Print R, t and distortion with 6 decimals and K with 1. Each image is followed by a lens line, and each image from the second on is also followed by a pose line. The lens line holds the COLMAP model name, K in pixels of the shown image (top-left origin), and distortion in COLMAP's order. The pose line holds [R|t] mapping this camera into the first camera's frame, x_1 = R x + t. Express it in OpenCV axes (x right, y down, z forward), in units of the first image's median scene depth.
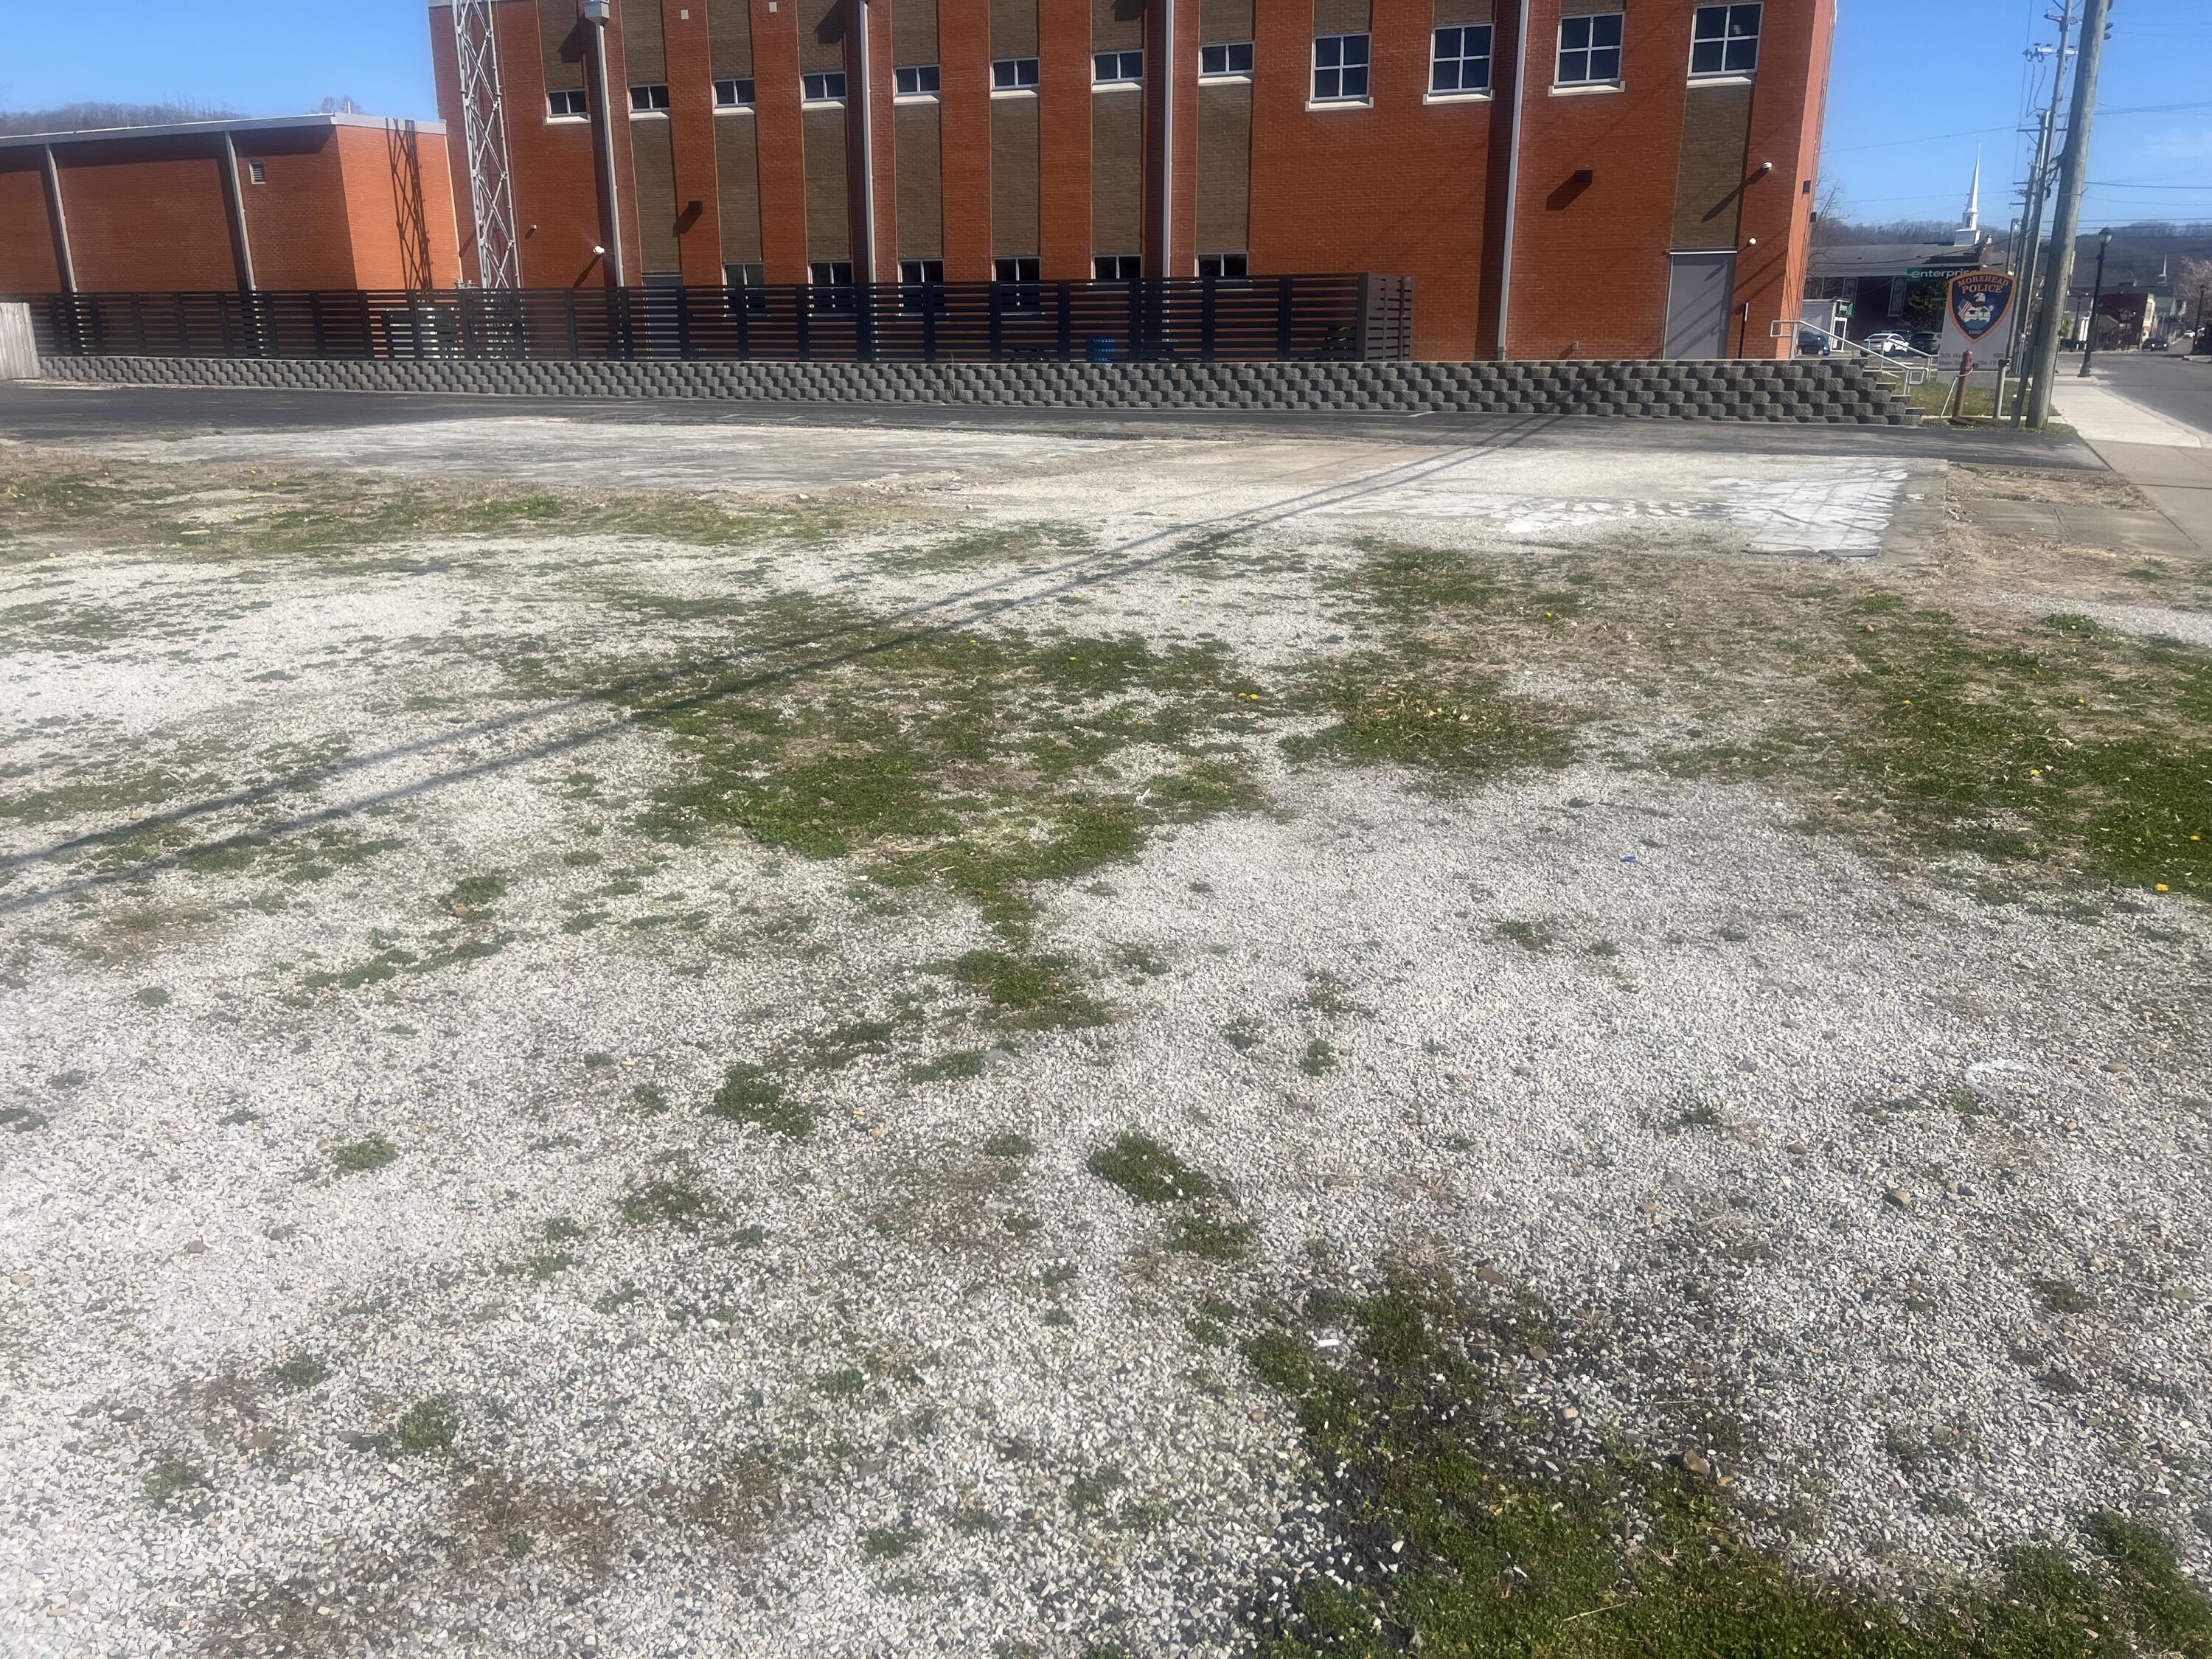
lens RADIAL K [[1717.2, 0, 1104.7], [0, 1717.2, 795.7], [0, 0, 1]] dist [0.054992, -0.050743]
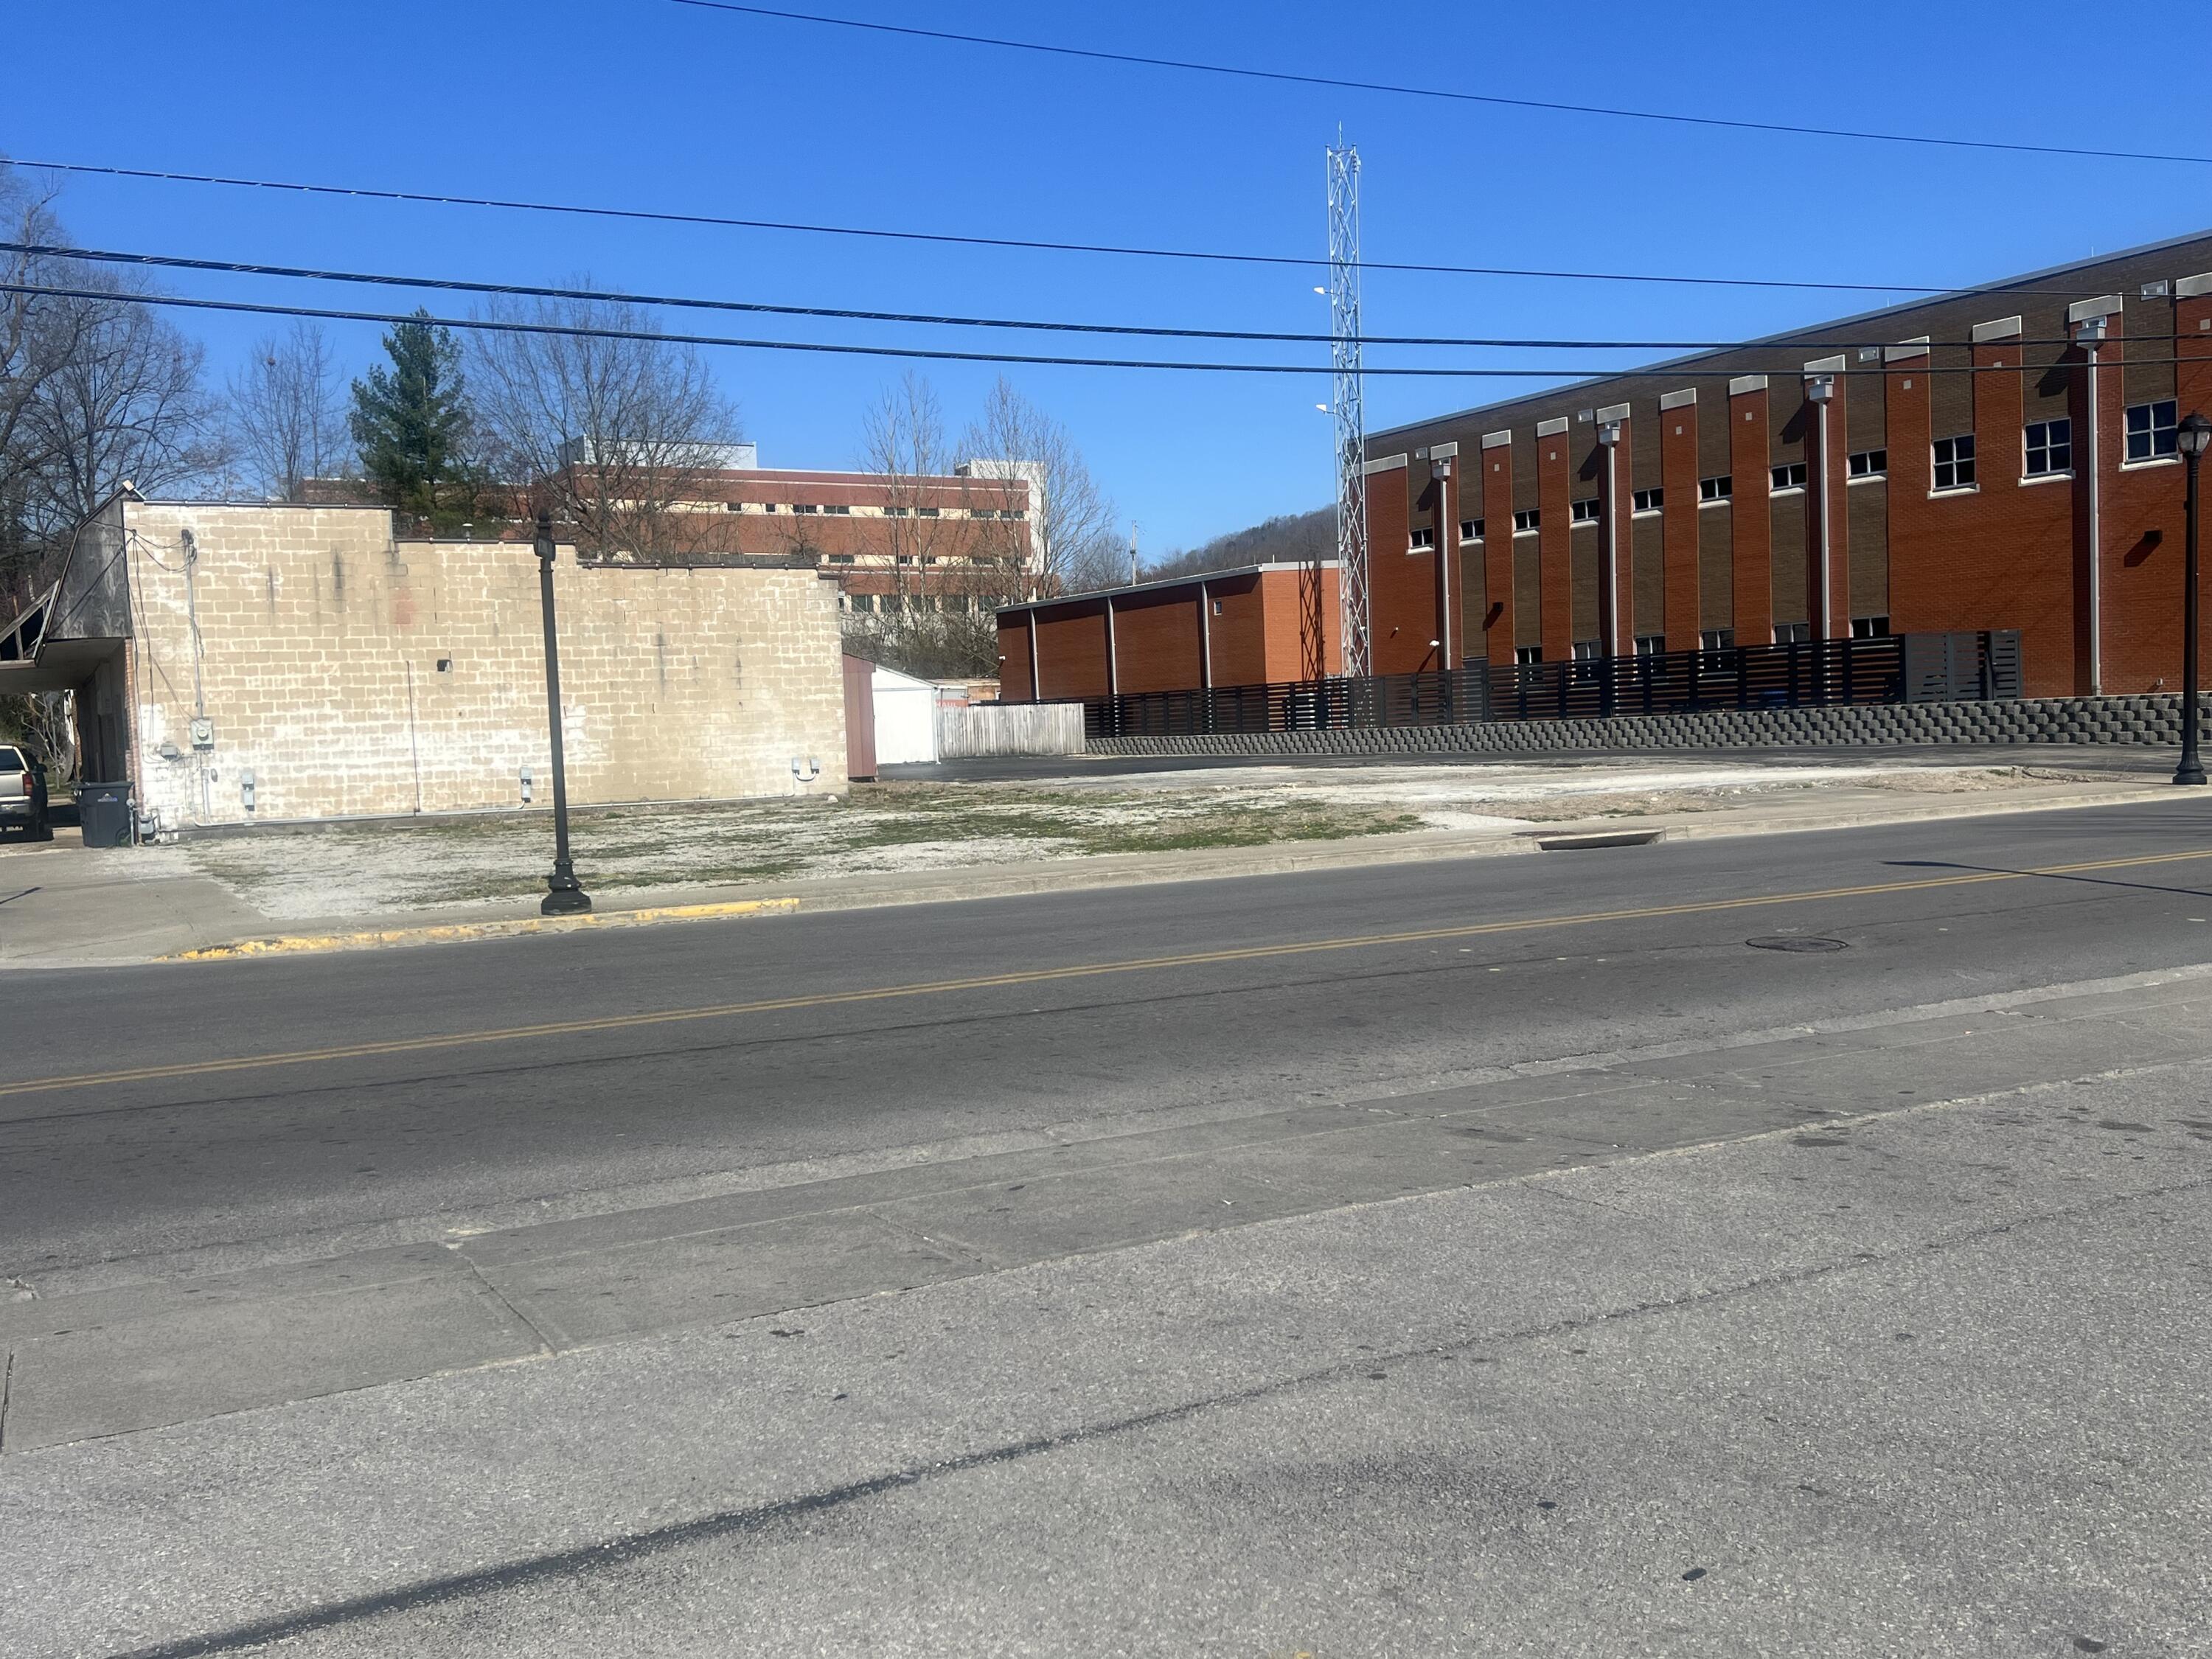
lens RADIAL K [[1999.9, 0, 1113.9], [0, 1999.9, 831.2], [0, 0, 1]] dist [0.158633, -0.356200]
pose [[0.811364, -0.003025, -0.584533, 0.482487], [-0.109207, 0.981595, -0.156666, 0.104978], [0.574249, 0.190948, 0.796101, -0.381987]]
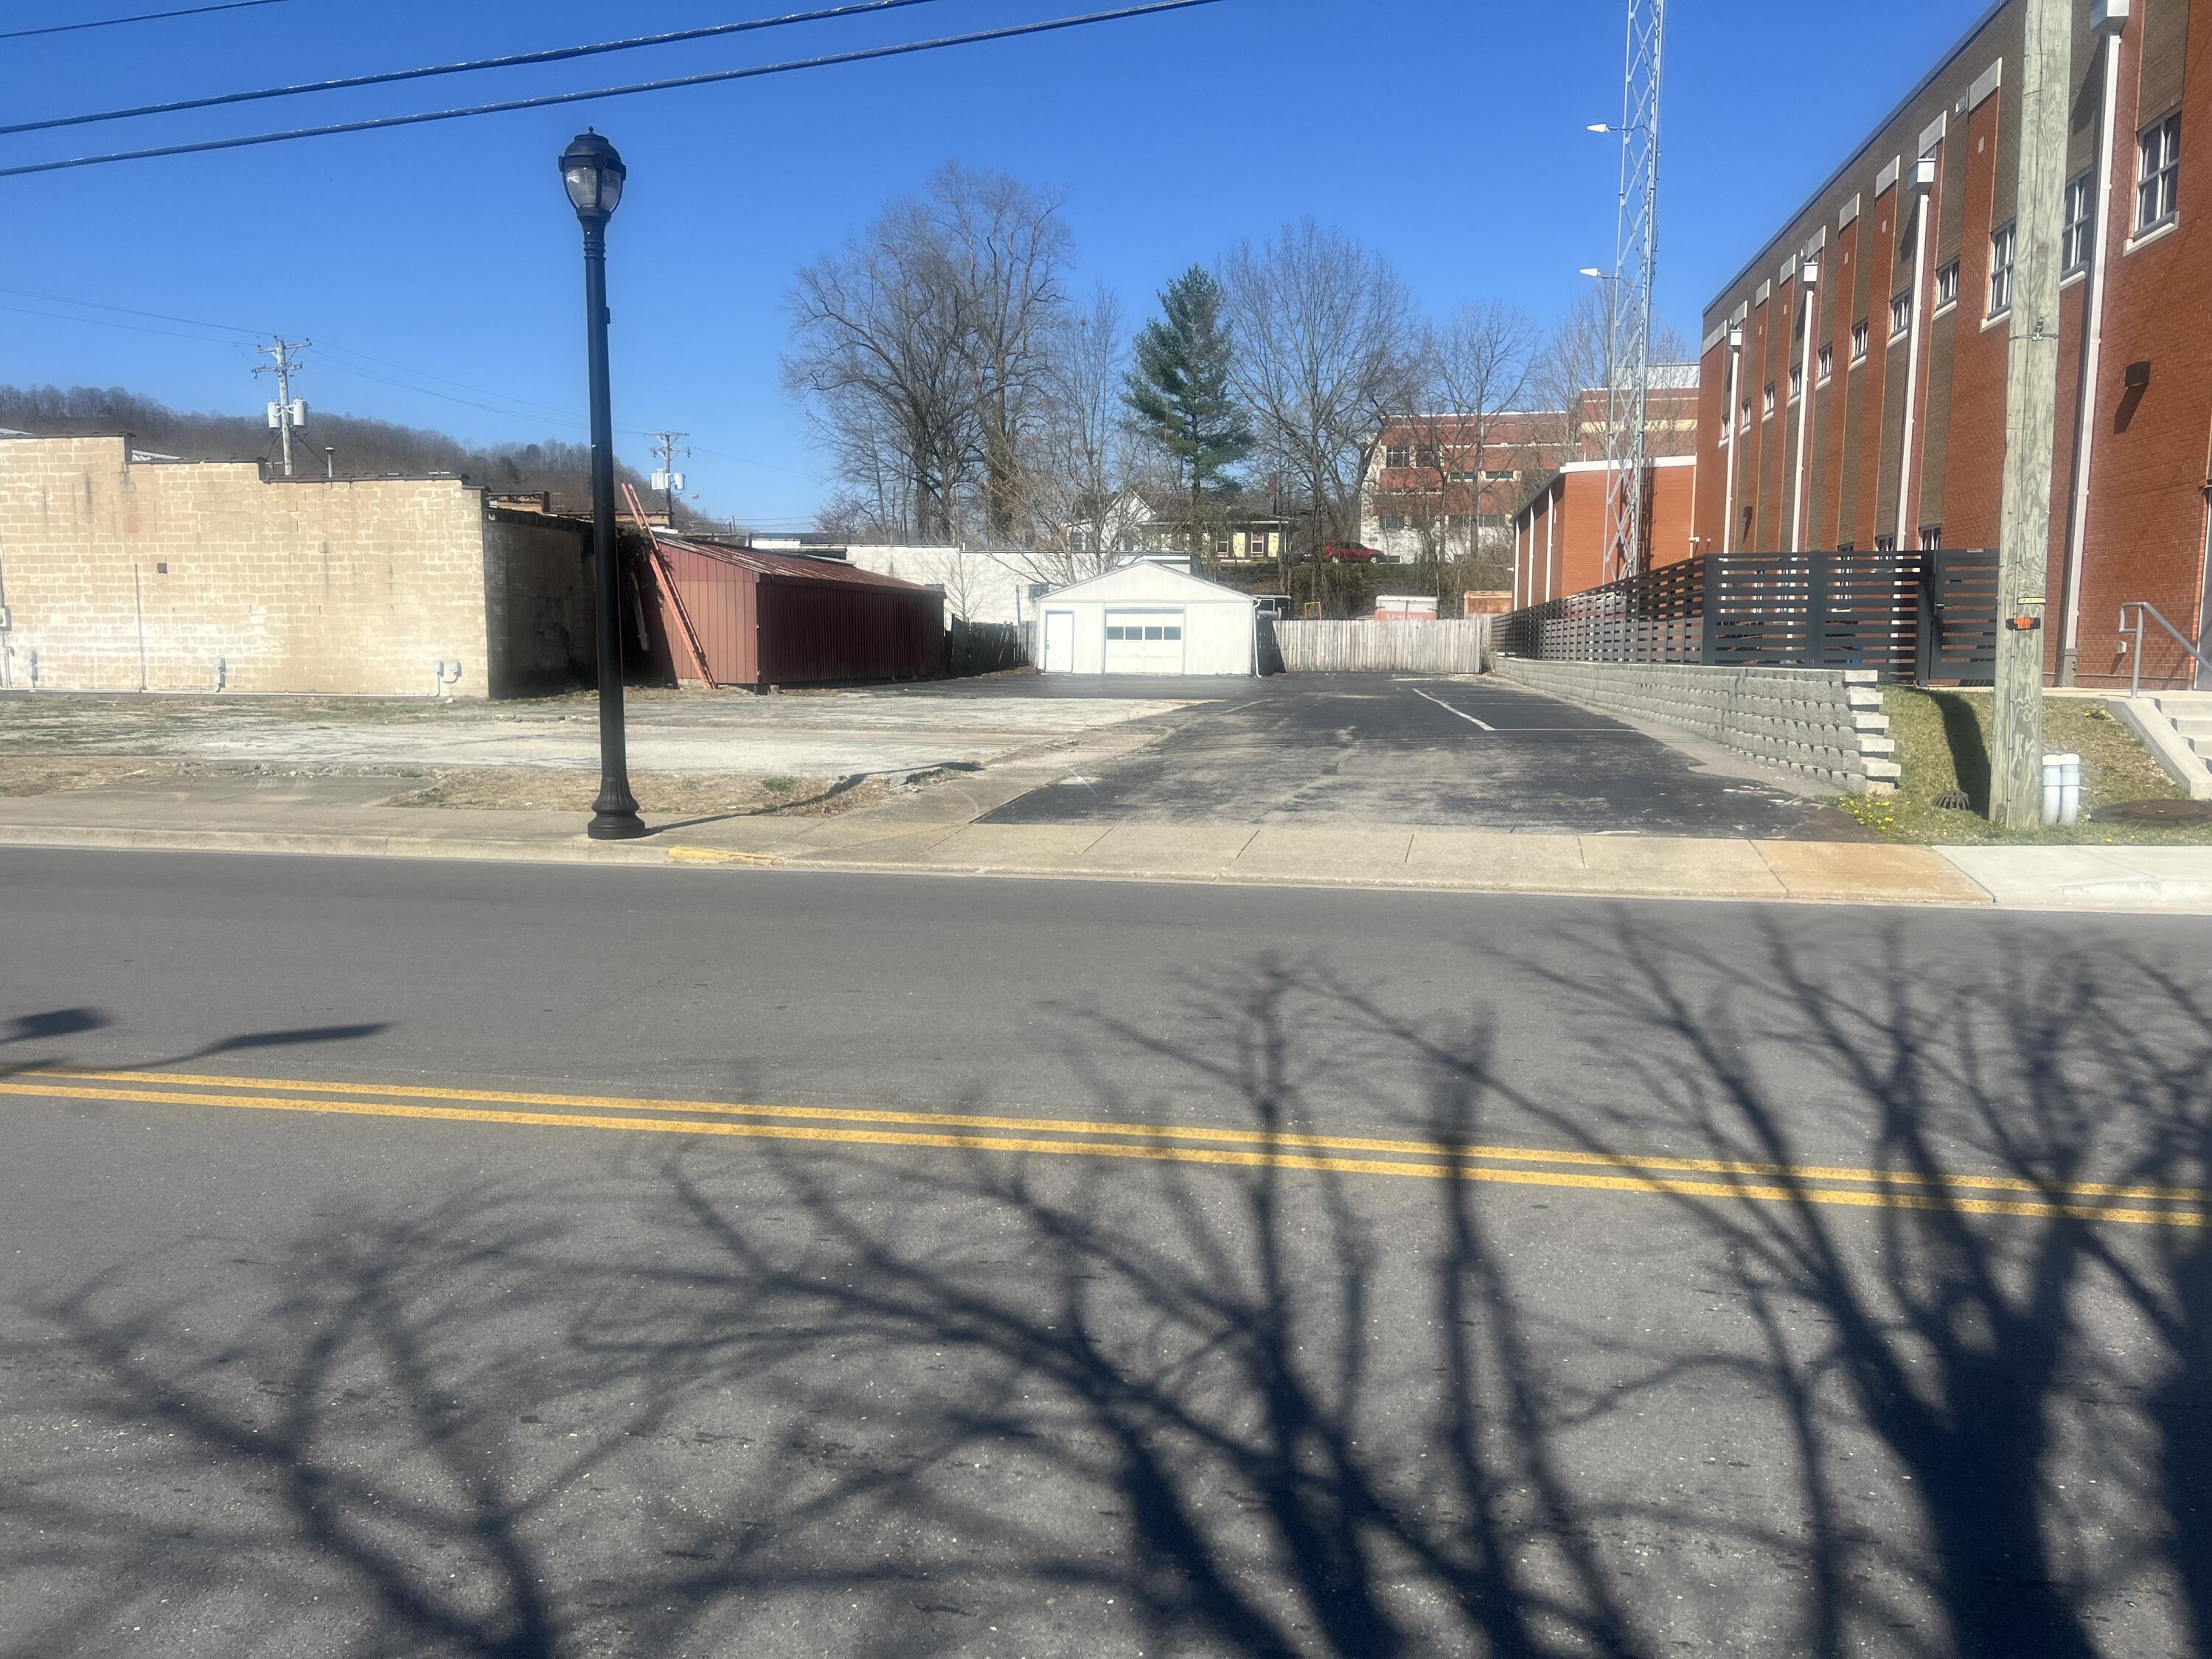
lens RADIAL K [[1669.0, 0, 1112.9], [0, 1669.0, 840.7], [0, 0, 1]] dist [0.063356, -0.055001]
pose [[0.248446, 0.110870, -0.962280, 0.752081], [-0.249146, 0.967319, 0.047125, -0.132551], [0.936056, 0.228040, 0.267949, 0.522973]]
